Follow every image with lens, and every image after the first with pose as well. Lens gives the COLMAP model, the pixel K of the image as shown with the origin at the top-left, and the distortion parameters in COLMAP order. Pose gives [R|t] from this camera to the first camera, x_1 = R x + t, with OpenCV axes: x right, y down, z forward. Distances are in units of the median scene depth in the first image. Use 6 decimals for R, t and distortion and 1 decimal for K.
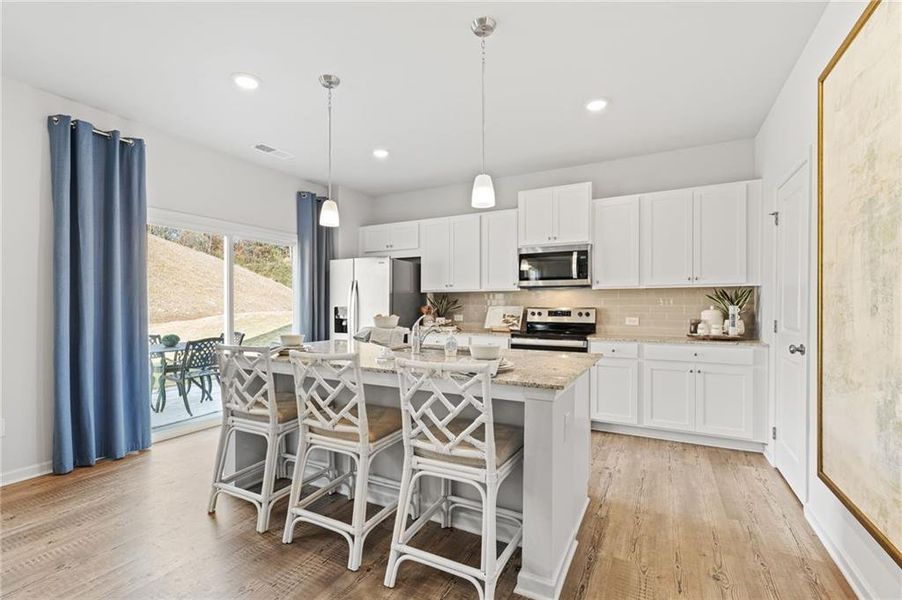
lens RADIAL K [[387.8, 0, 436.4], [0, 387.8, 309.4], [0, 0, 1]] dist [0.000400, 0.000069]
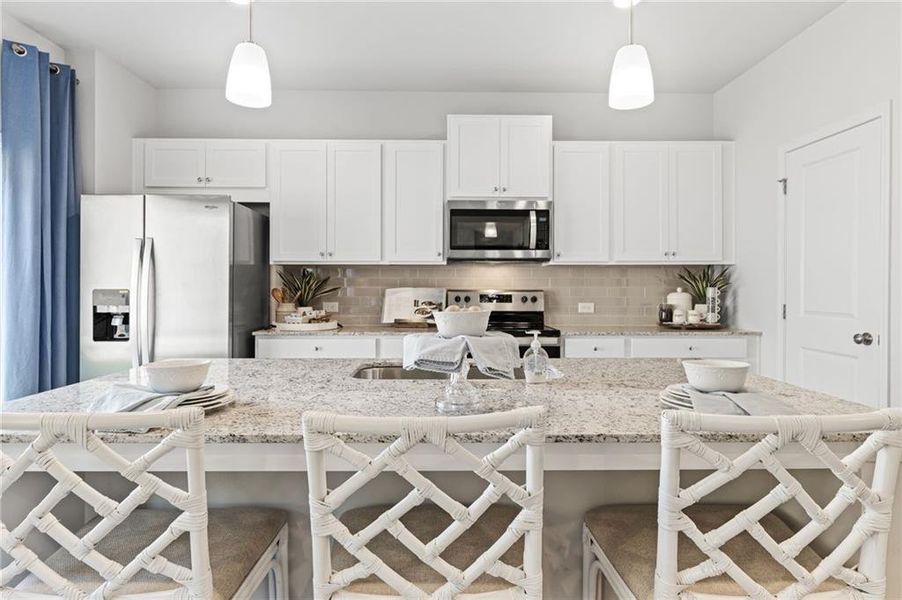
lens RADIAL K [[509.7, 0, 437.3], [0, 509.7, 297.5], [0, 0, 1]] dist [0.000867, -0.000833]
pose [[0.875067, -0.008705, 0.483924, -0.246112], [0.004069, 0.999935, 0.010628, -0.002040], [-0.483986, -0.007331, 0.875045, 0.270596]]
